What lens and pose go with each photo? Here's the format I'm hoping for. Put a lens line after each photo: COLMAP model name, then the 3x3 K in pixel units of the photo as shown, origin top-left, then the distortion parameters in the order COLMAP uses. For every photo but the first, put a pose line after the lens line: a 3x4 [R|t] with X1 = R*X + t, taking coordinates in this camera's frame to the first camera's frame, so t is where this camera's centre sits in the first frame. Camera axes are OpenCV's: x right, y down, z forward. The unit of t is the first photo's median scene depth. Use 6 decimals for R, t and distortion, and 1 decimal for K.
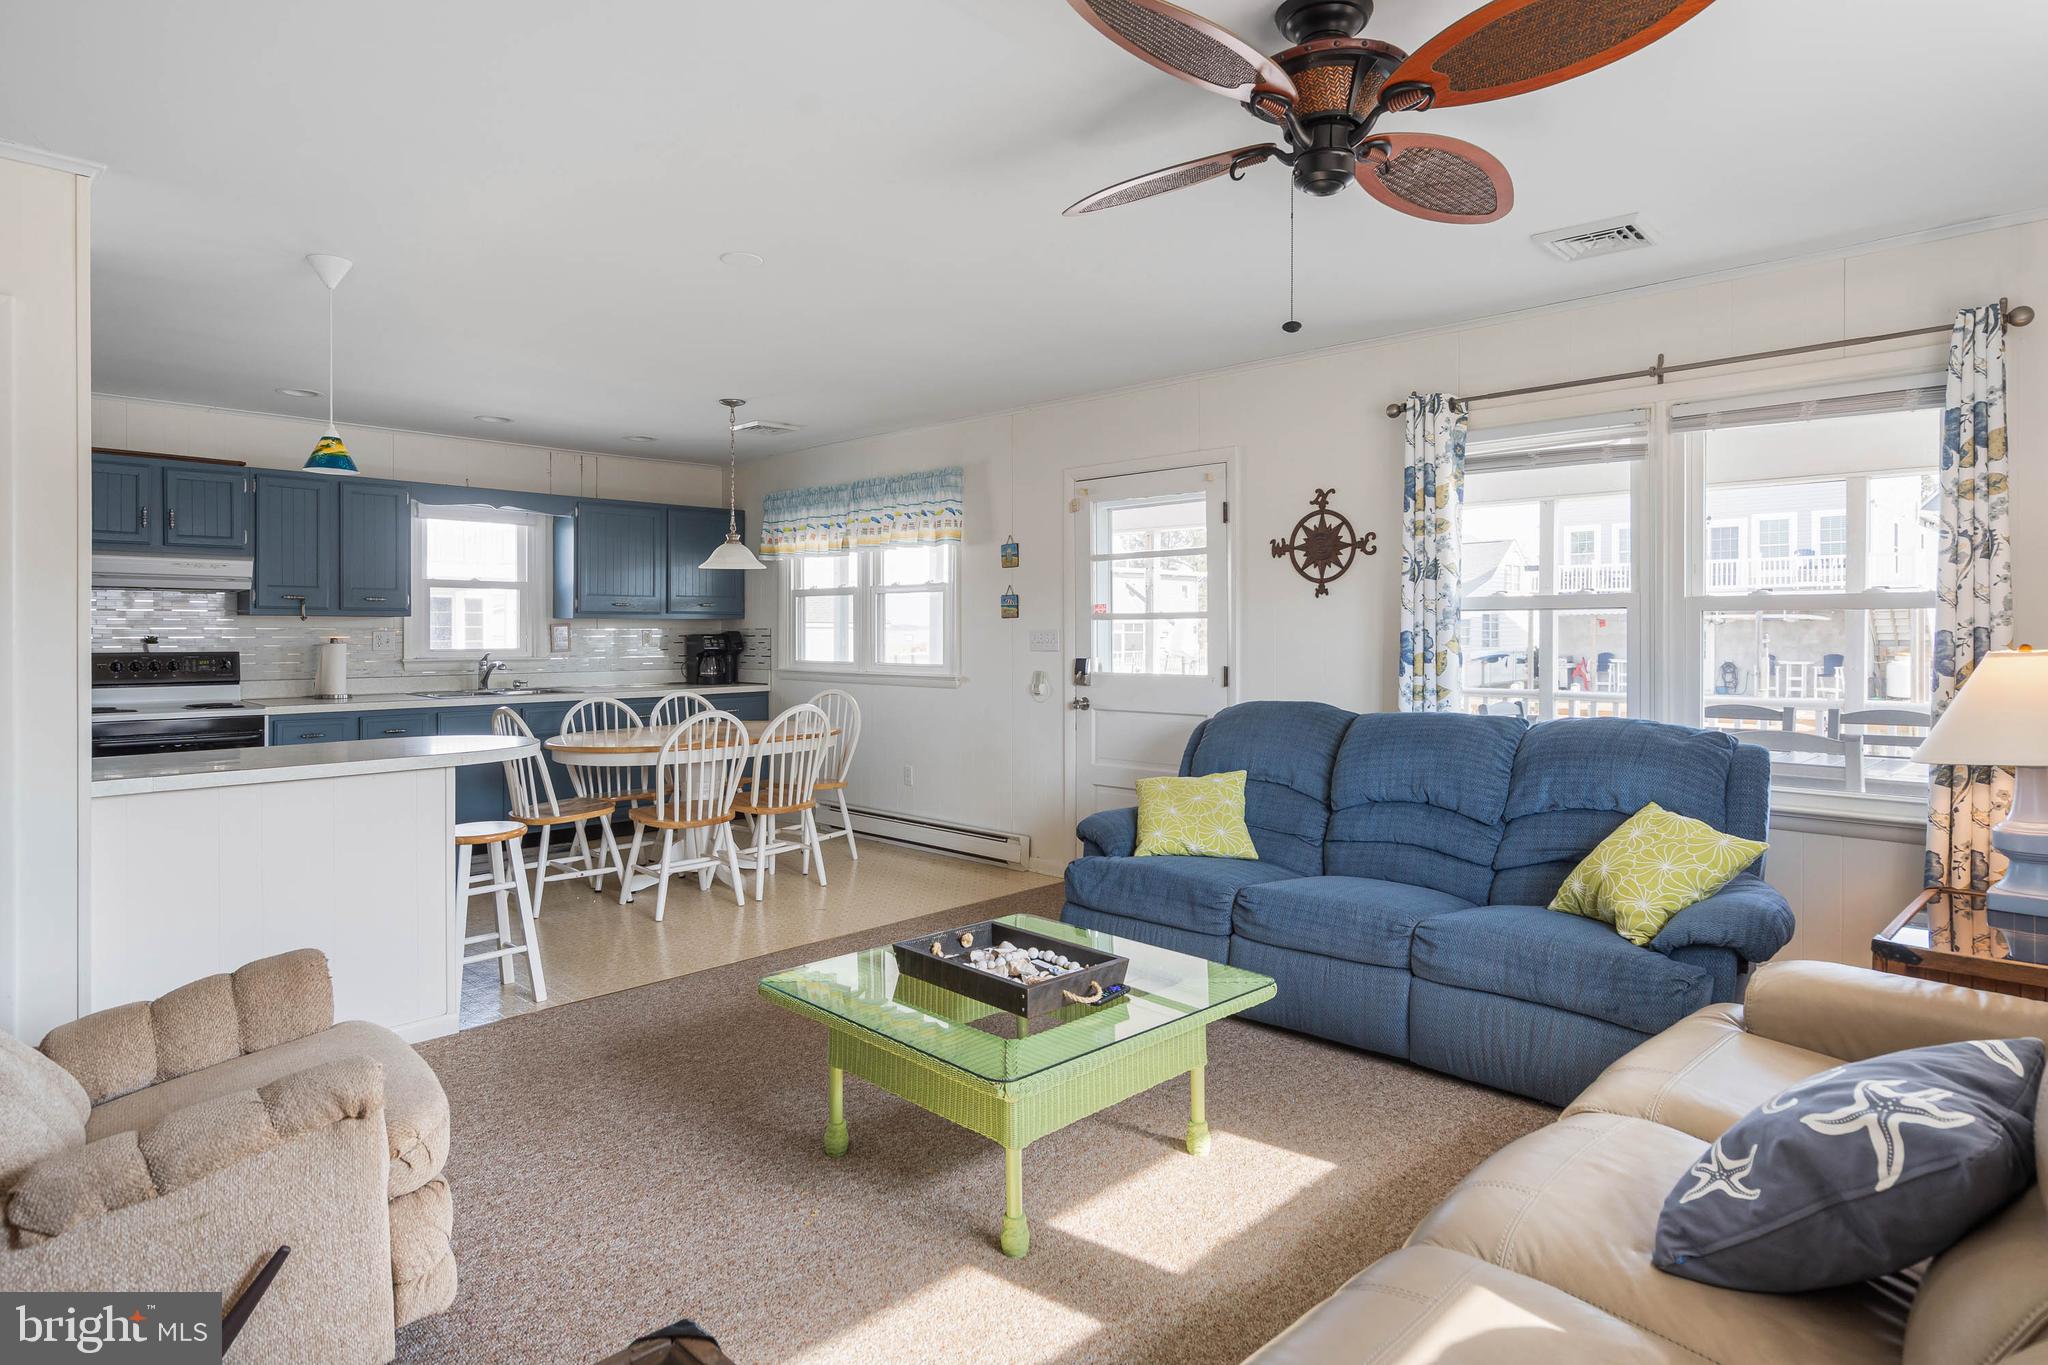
lens RADIAL K [[1133.5, 0, 1019.6], [0, 1133.5, 627.4], [0, 0, 1]] dist [0.005031, 0.001243]
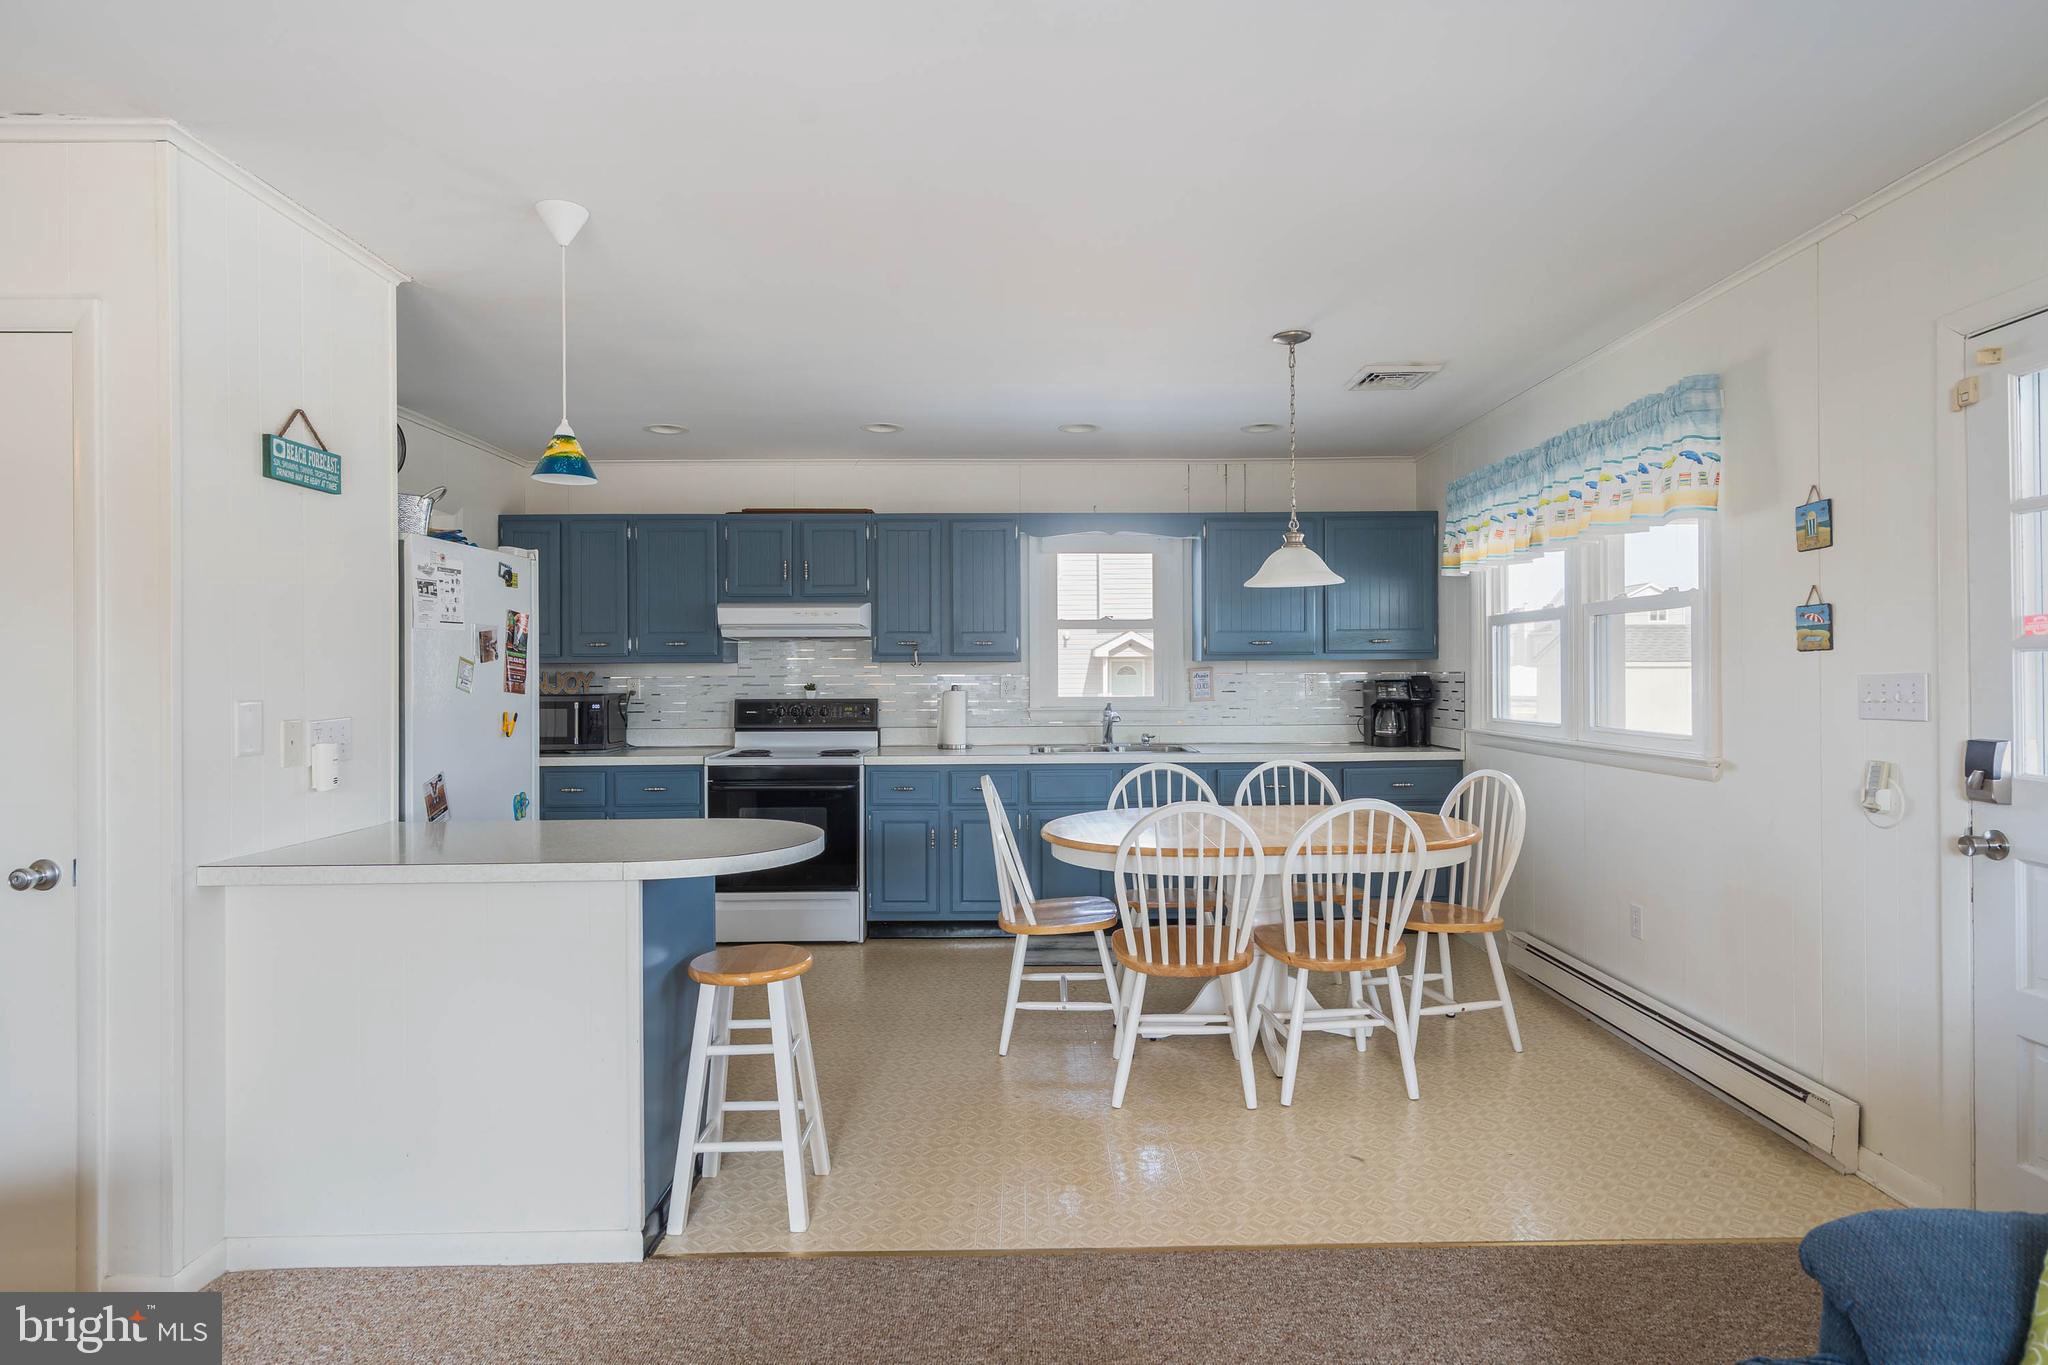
lens RADIAL K [[1073.1, 0, 1023.4], [0, 1073.1, 674.6], [0, 0, 1]] dist [-0.000720, 0.000732]
pose [[0.700578, -0.002865, -0.713570, 0.089120], [0.007297, 0.999968, 0.003150, -0.002001], [0.713538, -0.007414, 0.700577, 0.443130]]
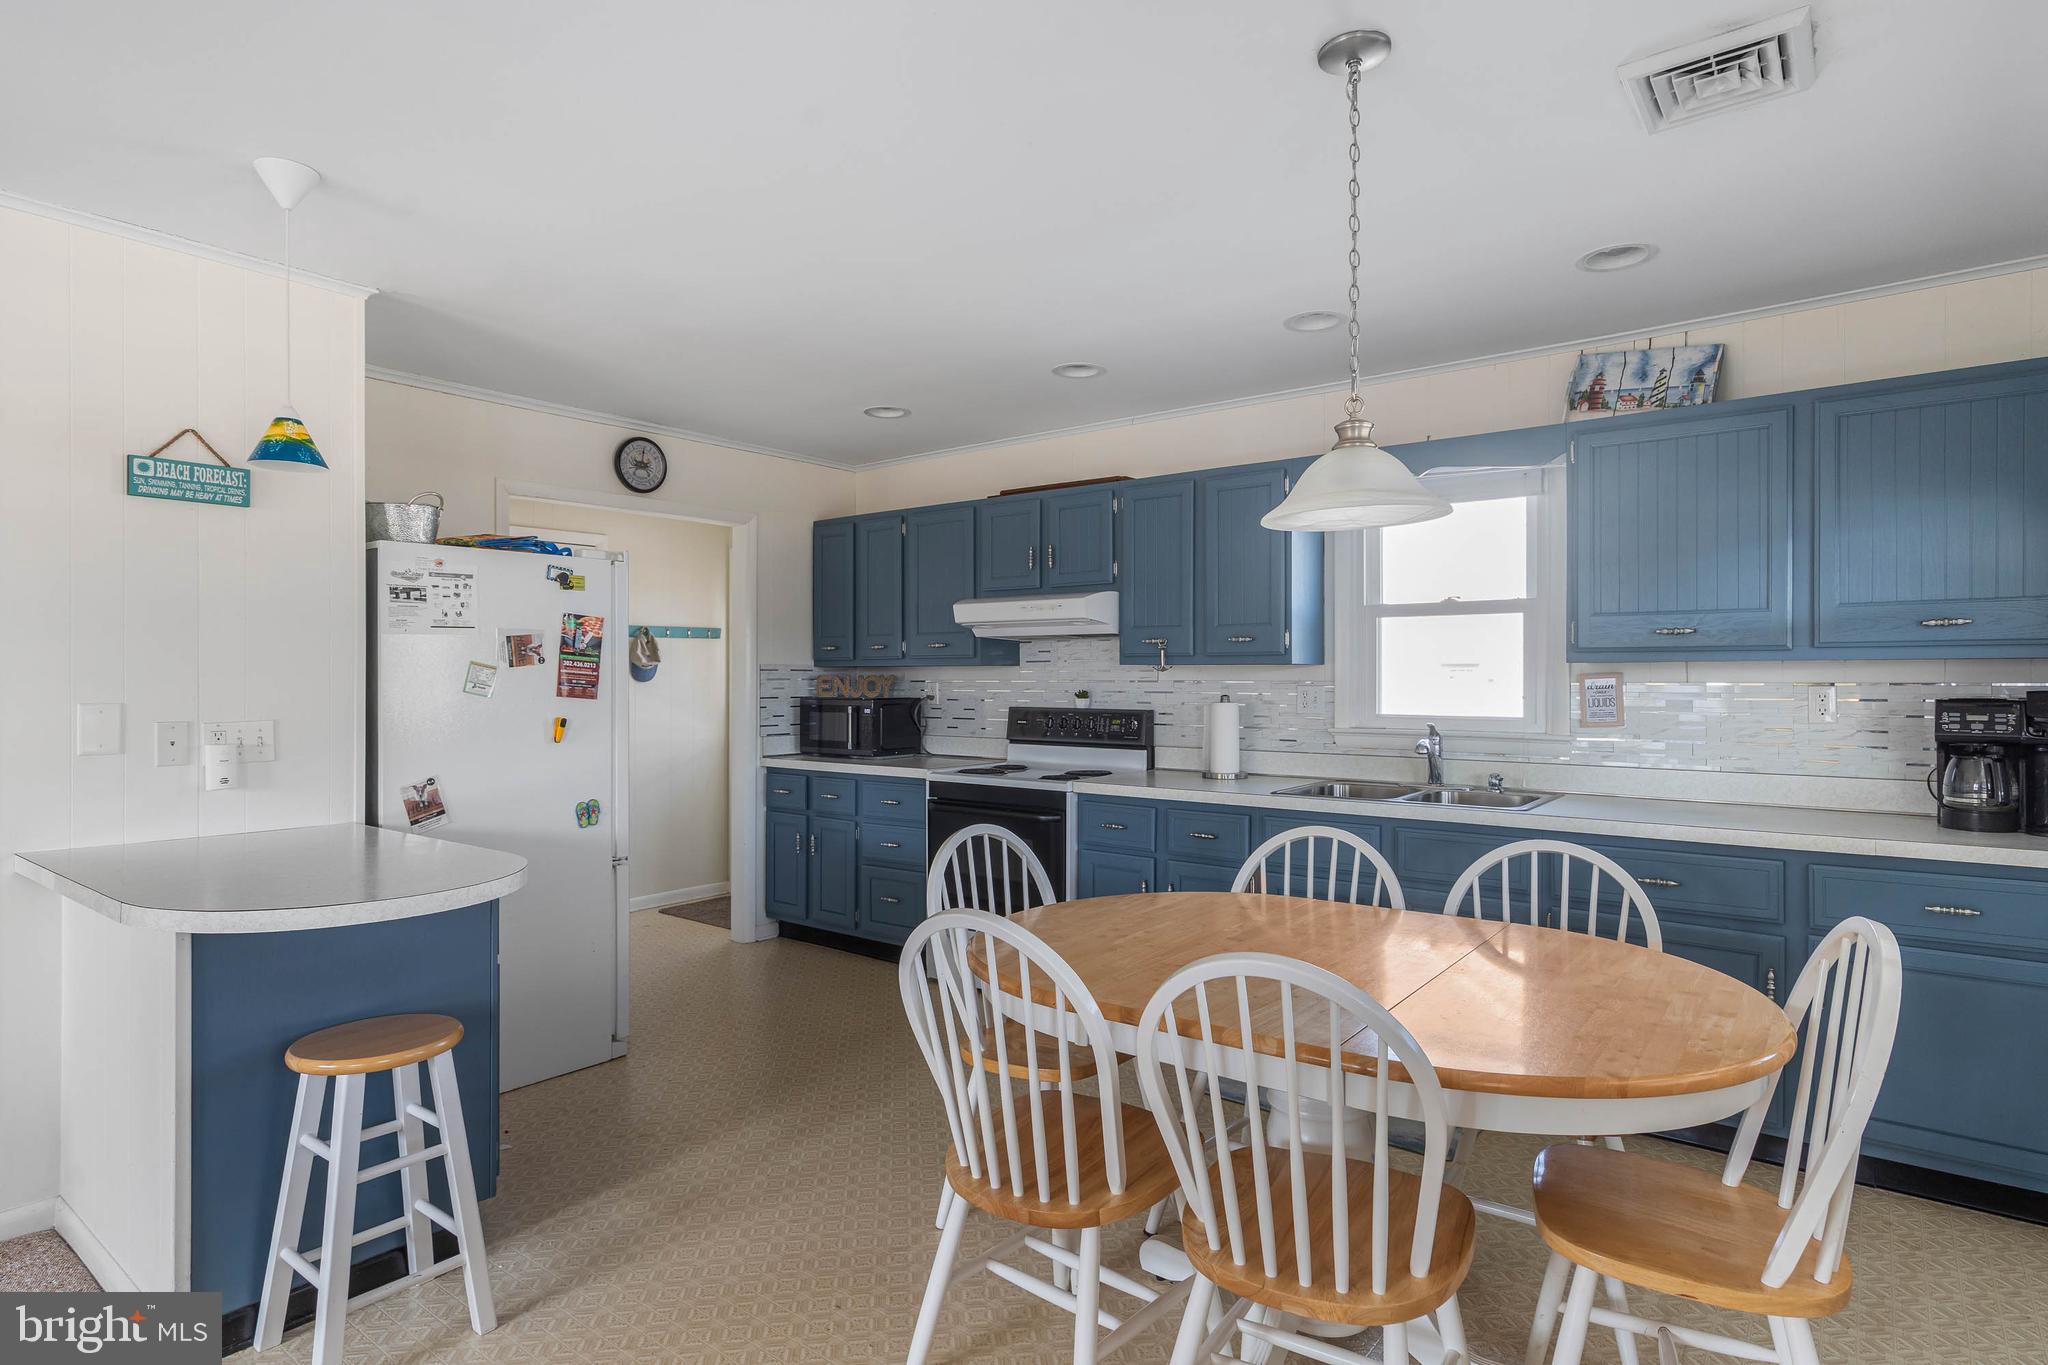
lens RADIAL K [[1070.9, 0, 1024.0], [0, 1070.9, 682.5], [0, 0, 1]] dist [0.004500, 0.001030]
pose [[0.110409, 0.006349, -0.993866, 0.071154], [0.002482, 0.999975, 0.006664, -0.003783], [0.993883, -0.003202, 0.110390, 0.863597]]
